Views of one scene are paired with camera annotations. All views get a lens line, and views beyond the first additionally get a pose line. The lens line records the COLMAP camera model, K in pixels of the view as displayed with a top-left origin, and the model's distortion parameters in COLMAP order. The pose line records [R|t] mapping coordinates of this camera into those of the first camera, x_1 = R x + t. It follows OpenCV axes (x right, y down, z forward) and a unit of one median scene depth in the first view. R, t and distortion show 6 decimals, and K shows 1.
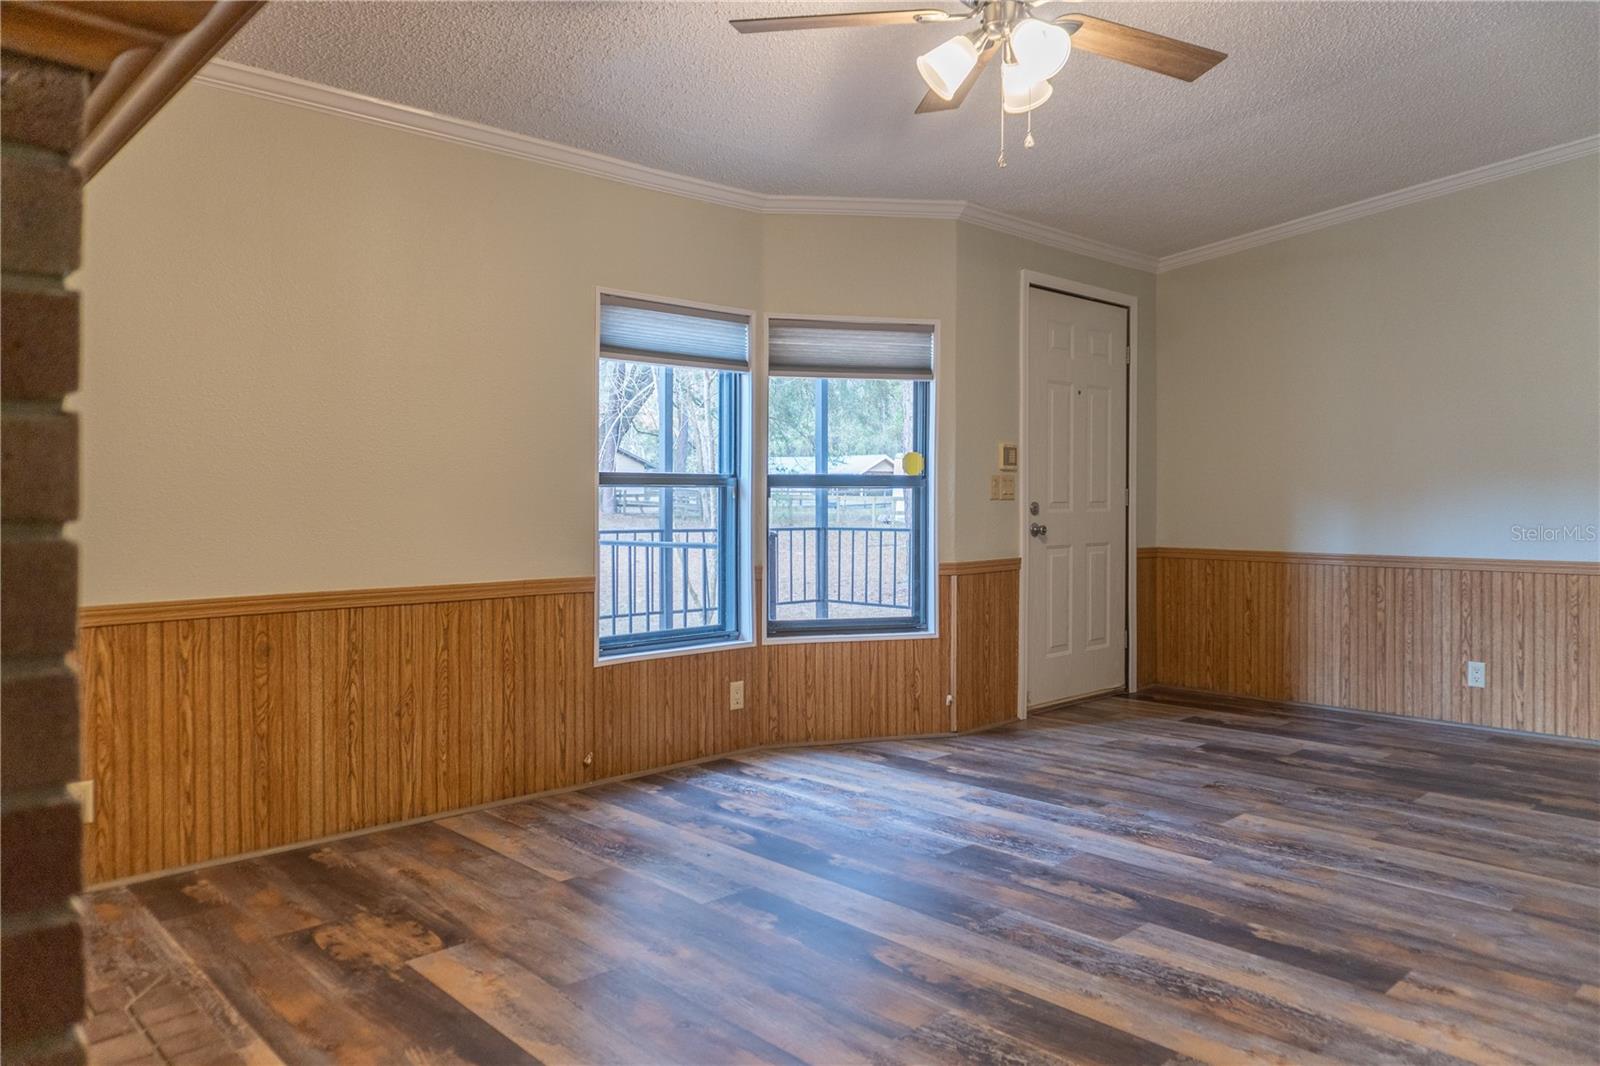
lens RADIAL K [[1138.4, 0, 798.7], [0, 1138.4, 502.8], [0, 0, 1]] dist [-0.000710, -0.002073]
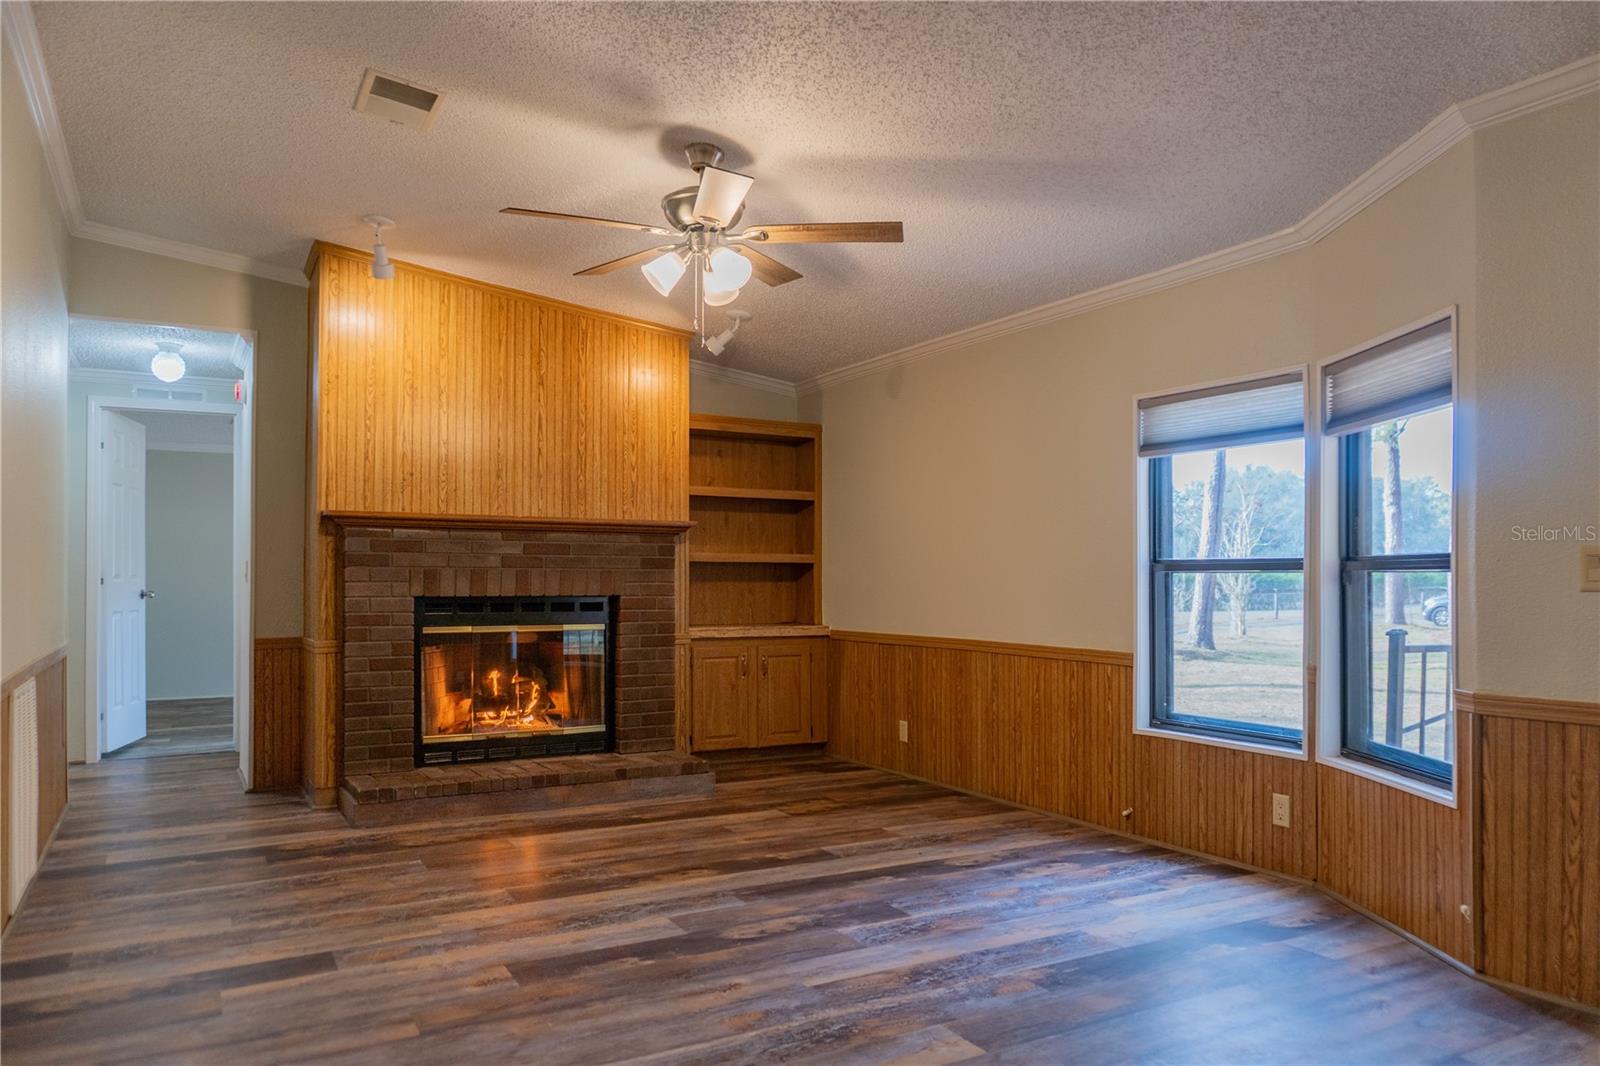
lens RADIAL K [[1113.0, 0, 810.2], [0, 1113.0, 571.7], [0, 0, 1]] dist [-0.025077, 0.004637]
pose [[-0.266622, -0.009827, -0.963751, 1.153650], [-0.009262, 0.999928, -0.007634, -0.004900], [0.963757, 0.006891, -0.266694, 1.175437]]
